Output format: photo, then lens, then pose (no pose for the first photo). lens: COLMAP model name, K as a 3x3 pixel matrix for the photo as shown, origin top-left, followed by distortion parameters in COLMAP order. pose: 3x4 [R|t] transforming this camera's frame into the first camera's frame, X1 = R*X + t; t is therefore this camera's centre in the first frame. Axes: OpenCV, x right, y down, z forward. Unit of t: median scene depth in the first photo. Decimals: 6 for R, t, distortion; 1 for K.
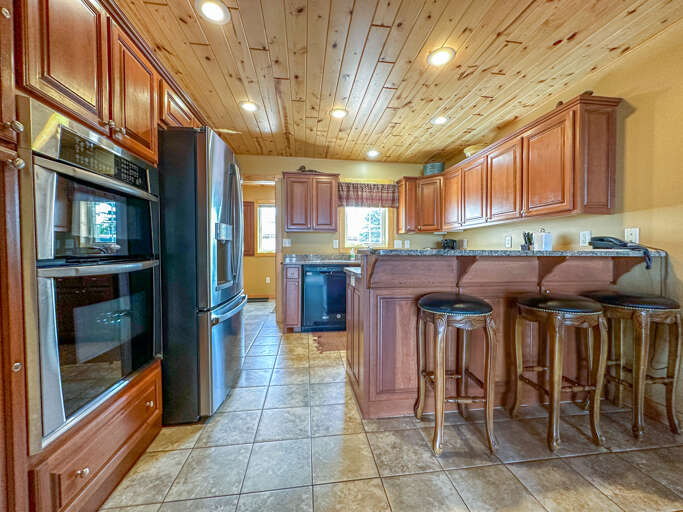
lens RADIAL K [[273.6, 0, 342.0], [0, 273.6, 256.1], [0, 0, 1]] dist [-0.001734, -0.000332]
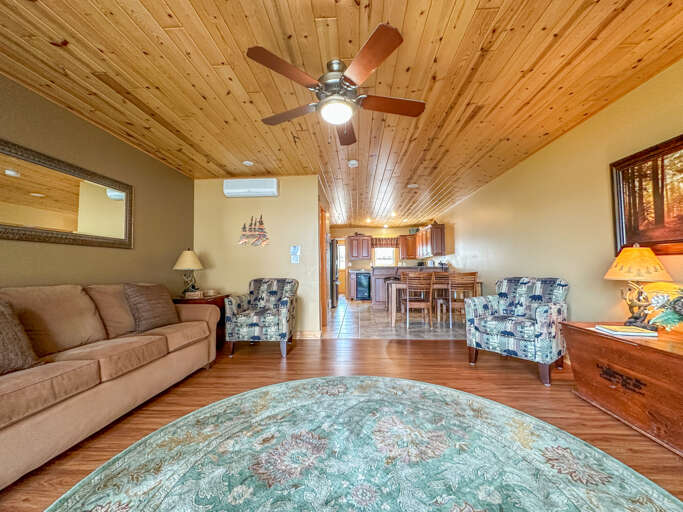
lens RADIAL K [[273.6, 0, 342.0], [0, 273.6, 256.1], [0, 0, 1]] dist [-0.001734, -0.000332]
pose [[0.979991, -0.019869, -0.198049, 0.249682], [0.006278, 0.997596, -0.069017, 0.052448], [0.198945, 0.066393, 0.977759, -1.660907]]
